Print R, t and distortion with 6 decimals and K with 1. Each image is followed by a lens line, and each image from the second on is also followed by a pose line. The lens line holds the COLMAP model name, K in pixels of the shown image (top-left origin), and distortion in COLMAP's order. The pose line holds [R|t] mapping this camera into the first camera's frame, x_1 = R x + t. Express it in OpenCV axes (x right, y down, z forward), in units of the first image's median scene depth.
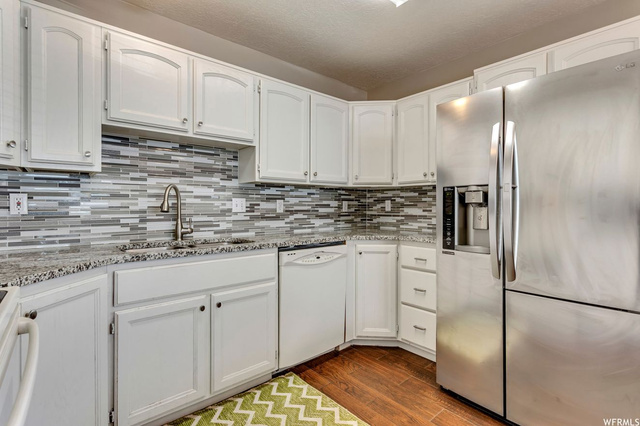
lens RADIAL K [[306.1, 0, 318.9], [0, 306.1, 205.4], [0, 0, 1]] dist [0.003693, 0.001740]
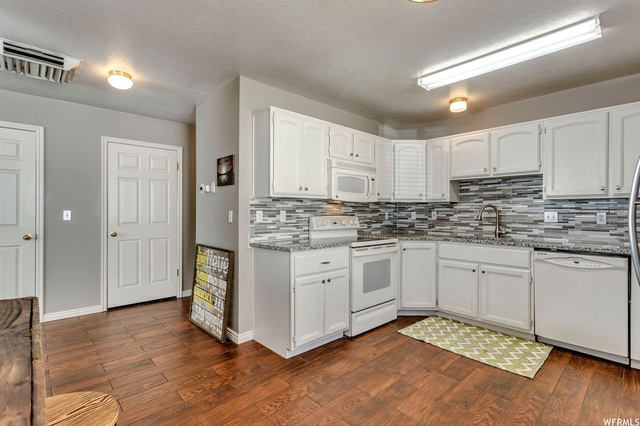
lens RADIAL K [[306.1, 0, 321.2], [0, 306.1, 211.1], [0, 0, 1]] dist [0.003693, 0.001740]
pose [[0.050782, -0.003493, -0.998704, 1.197974], [-0.000064, 0.999994, -0.003500, -0.024879], [0.998710, 0.000242, 0.050782, -0.046133]]
